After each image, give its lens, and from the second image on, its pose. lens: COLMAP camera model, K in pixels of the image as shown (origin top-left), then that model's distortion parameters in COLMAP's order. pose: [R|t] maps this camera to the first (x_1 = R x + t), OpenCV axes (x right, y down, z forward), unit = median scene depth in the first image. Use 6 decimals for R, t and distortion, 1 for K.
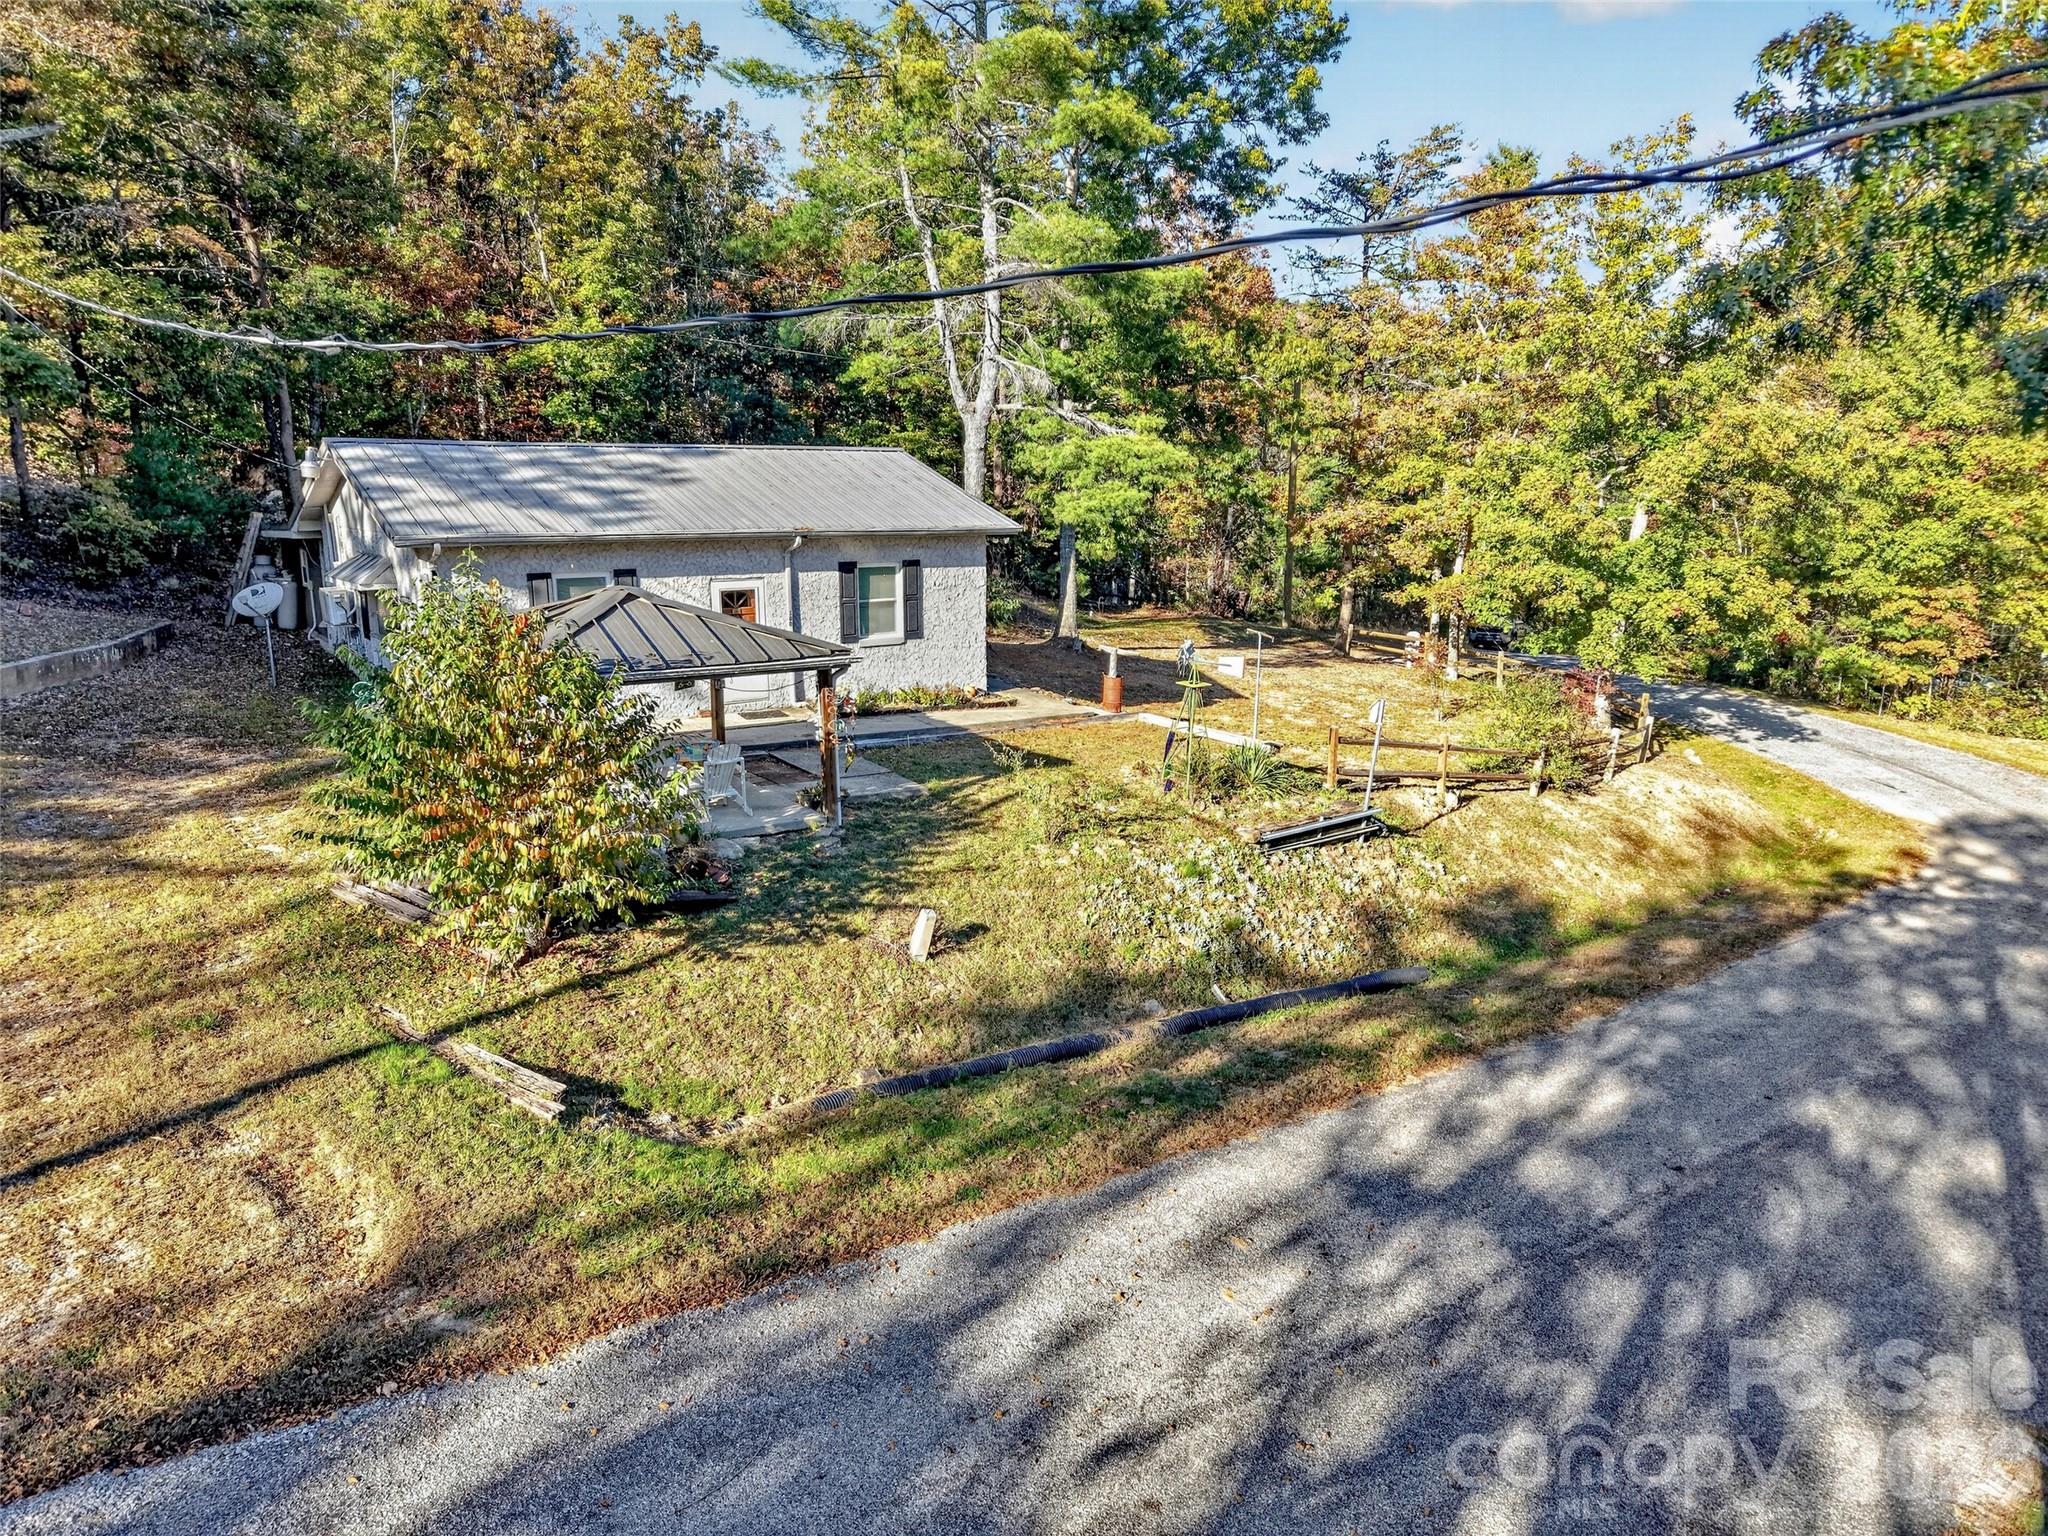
lens RADIAL K [[1402.4, 0, 1110.0], [0, 1402.4, 766.7], [0, 0, 1]] dist [0.049484, -0.056249]
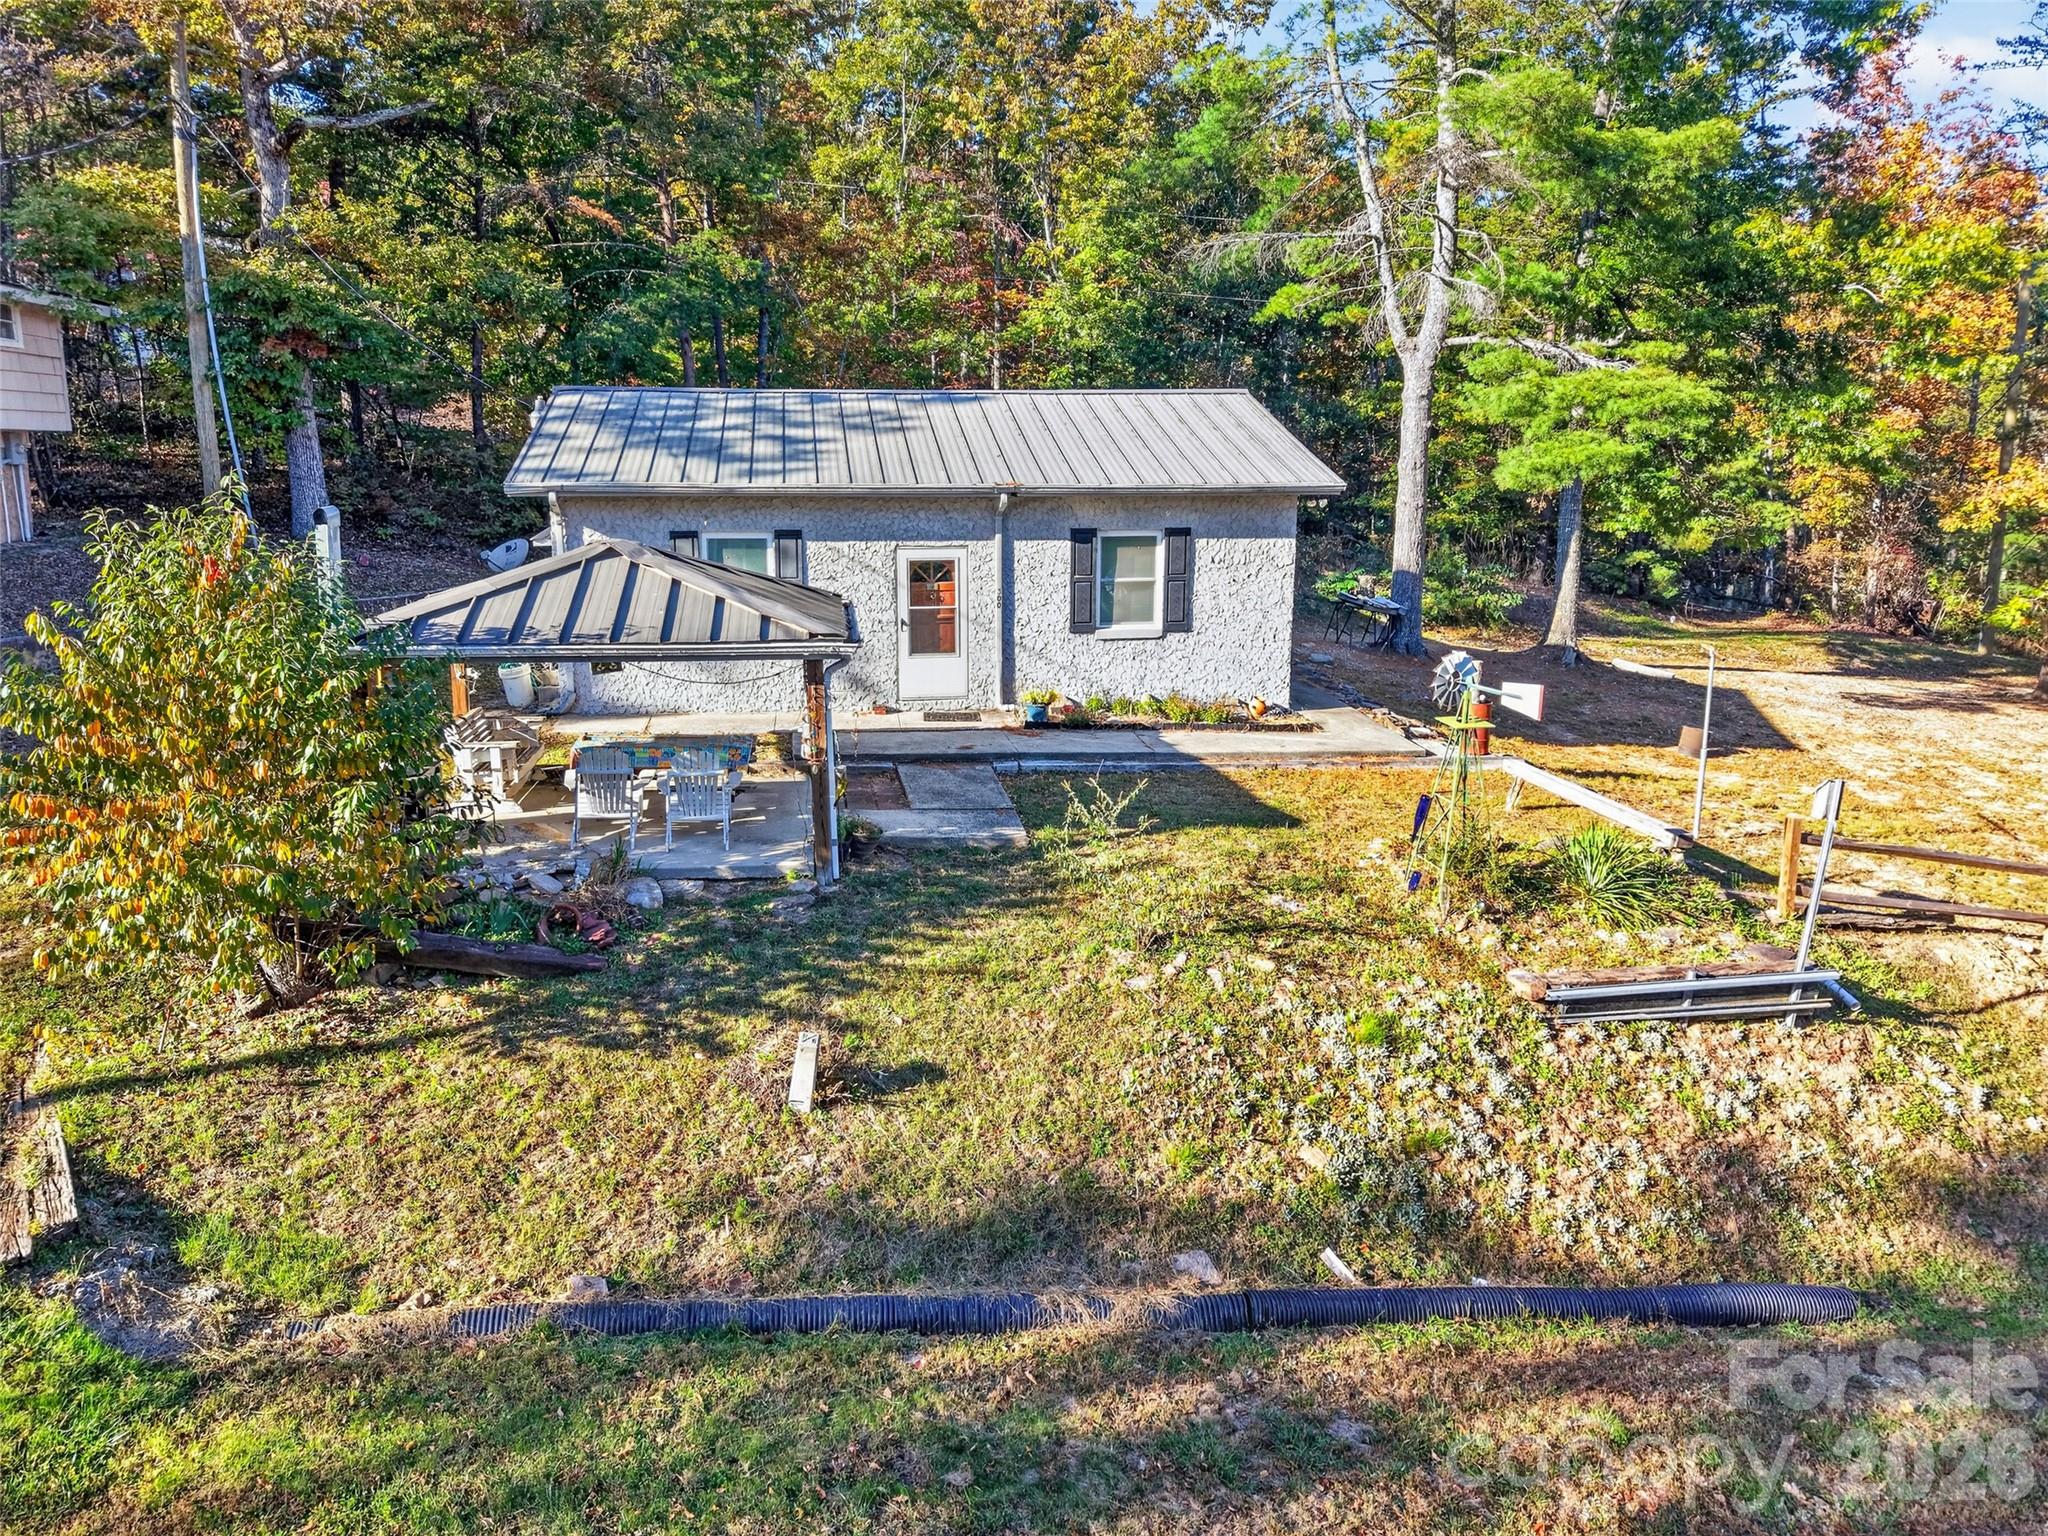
lens RADIAL K [[1439.7, 0, 990.7], [0, 1439.7, 689.6], [0, 0, 1]] dist [0.001317, -0.006580]
pose [[0.849152, 0.072131, -0.523199, 0.191612], [-0.099193, 0.994783, -0.023843, -0.034365], [0.518750, 0.072144, 0.851877, 0.313625]]
